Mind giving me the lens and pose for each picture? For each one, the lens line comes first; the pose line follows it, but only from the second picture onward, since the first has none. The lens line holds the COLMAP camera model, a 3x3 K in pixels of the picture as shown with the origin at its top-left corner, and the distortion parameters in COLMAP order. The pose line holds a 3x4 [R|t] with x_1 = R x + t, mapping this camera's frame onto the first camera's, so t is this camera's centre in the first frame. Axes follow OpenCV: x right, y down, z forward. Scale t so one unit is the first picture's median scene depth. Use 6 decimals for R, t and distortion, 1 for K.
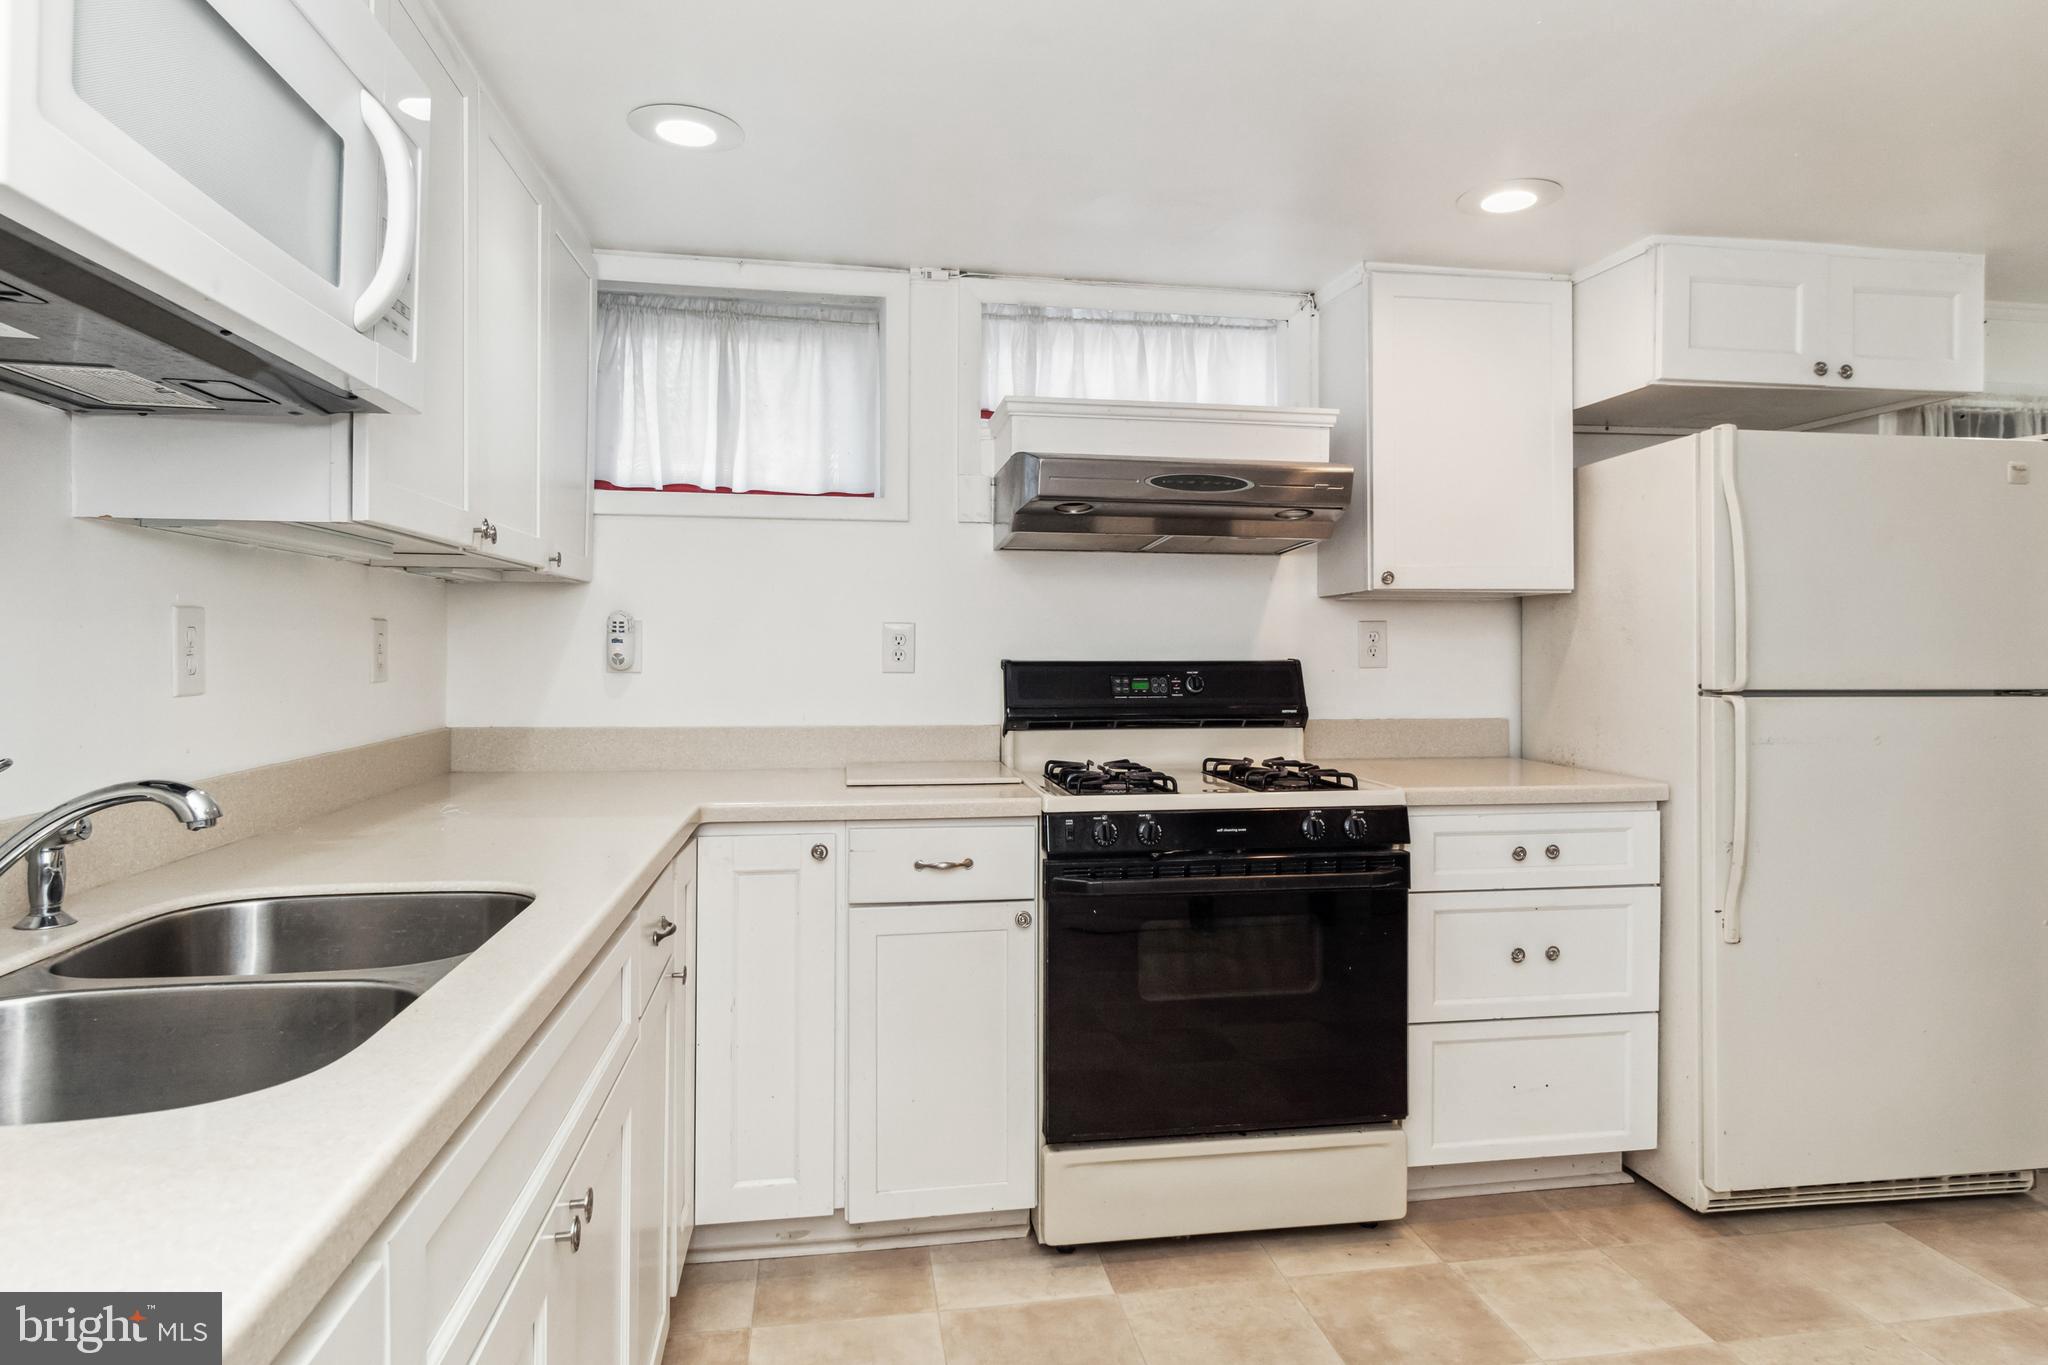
lens RADIAL K [[1204.6, 0, 1027.4], [0, 1204.6, 654.6], [0, 0, 1]] dist [-0.000492, 0.002683]
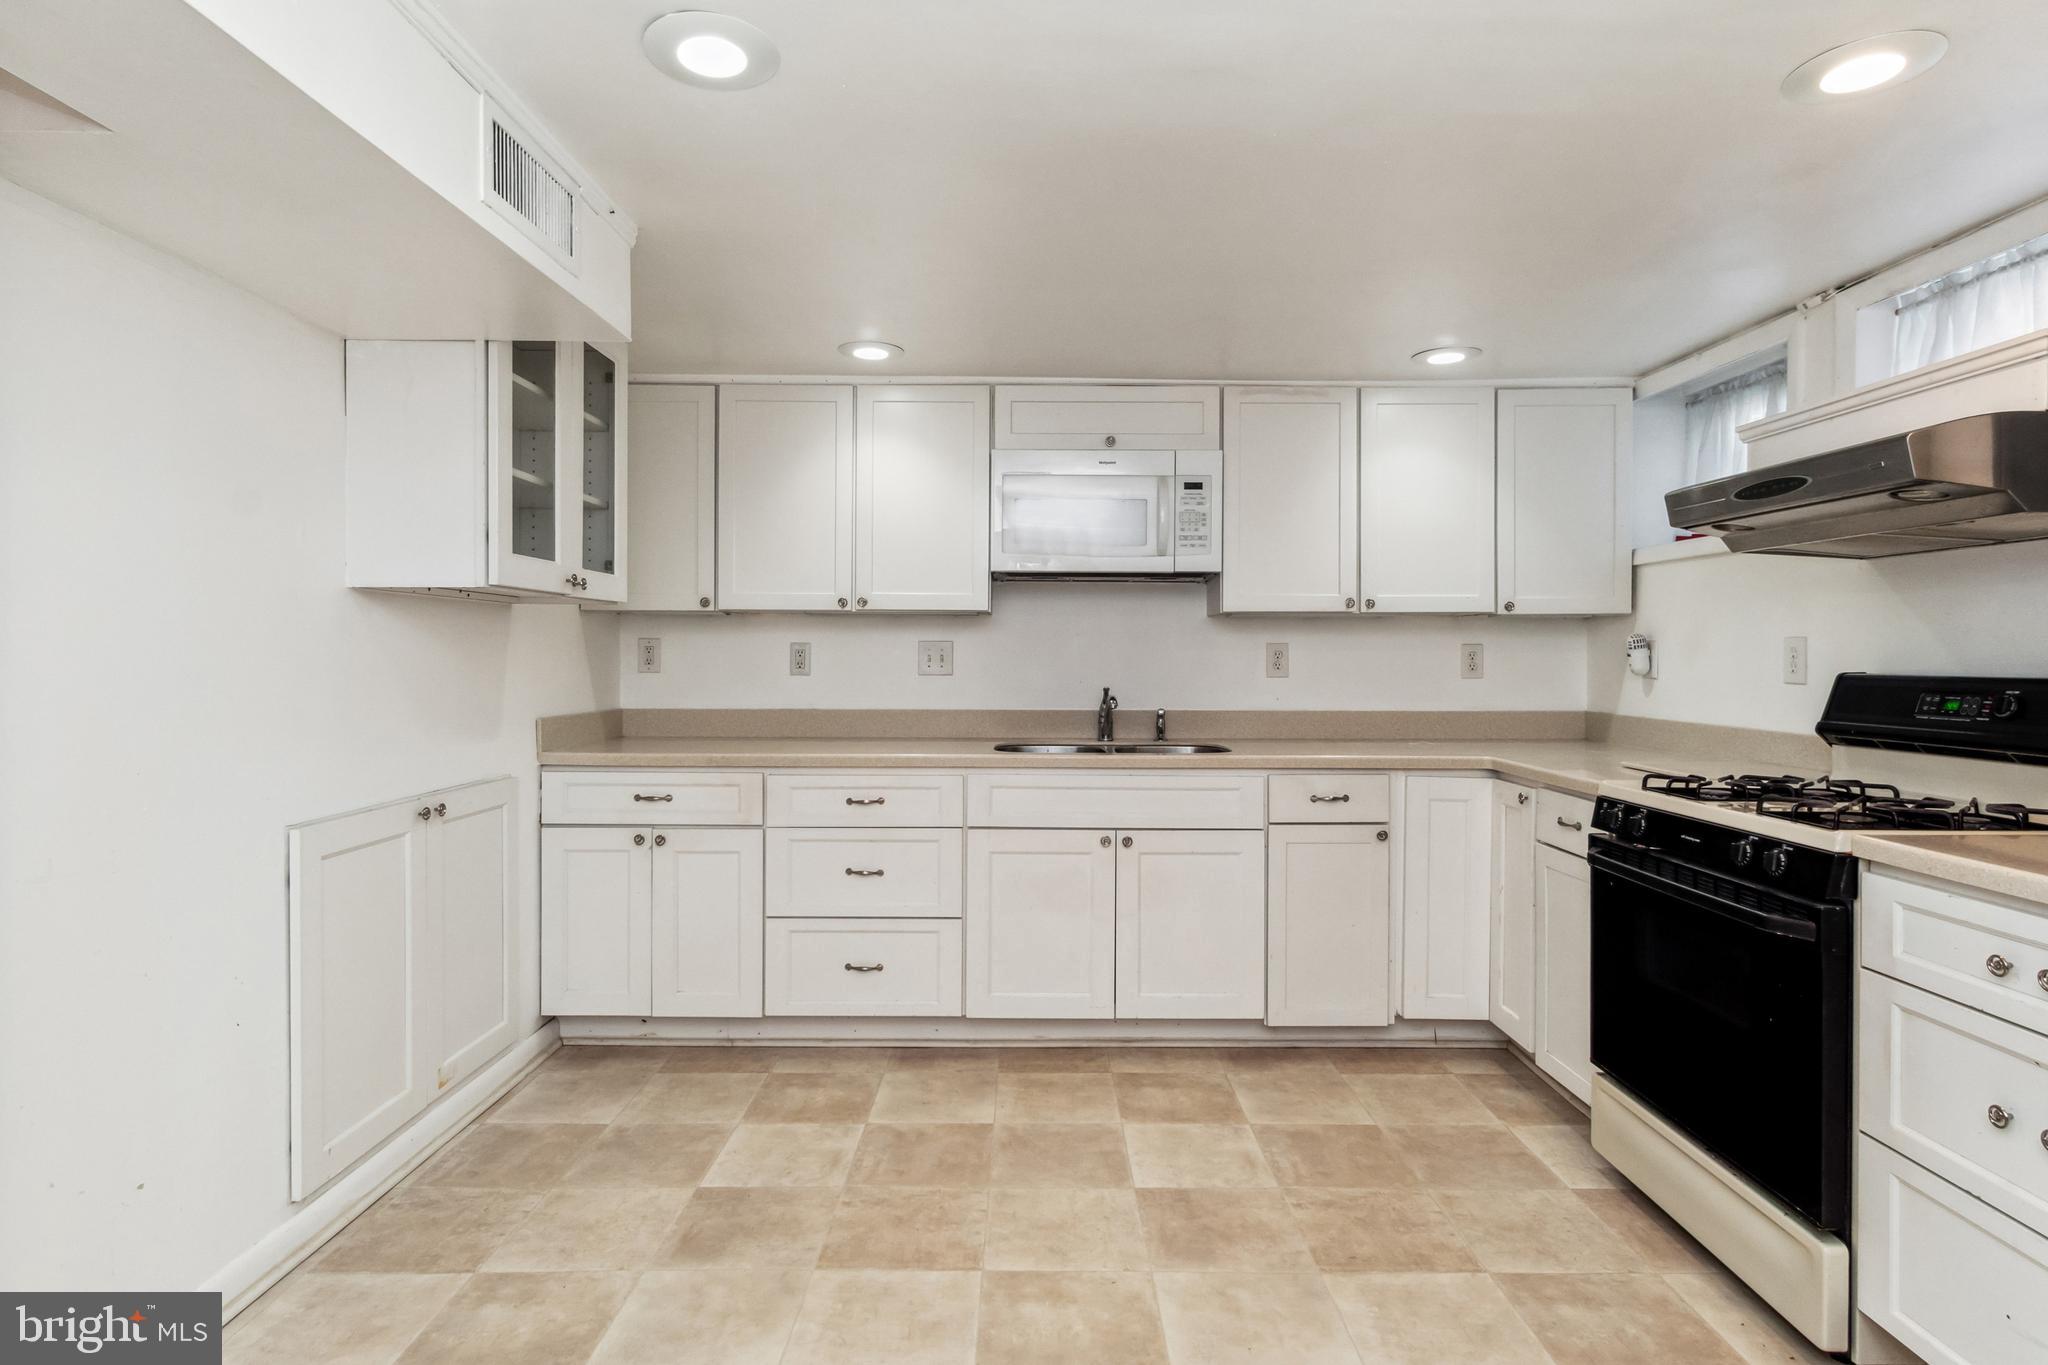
lens RADIAL K [[1047.2, 0, 1044.9], [0, 1047.2, 660.0], [0, 0, 1]] dist [0.012630, -0.003348]
pose [[-0.152997, -0.000379, -0.988227, 1.072373], [-0.007714, 0.999970, 0.000810, -0.001824], [0.988197, 0.007747, -0.152995, 0.561414]]
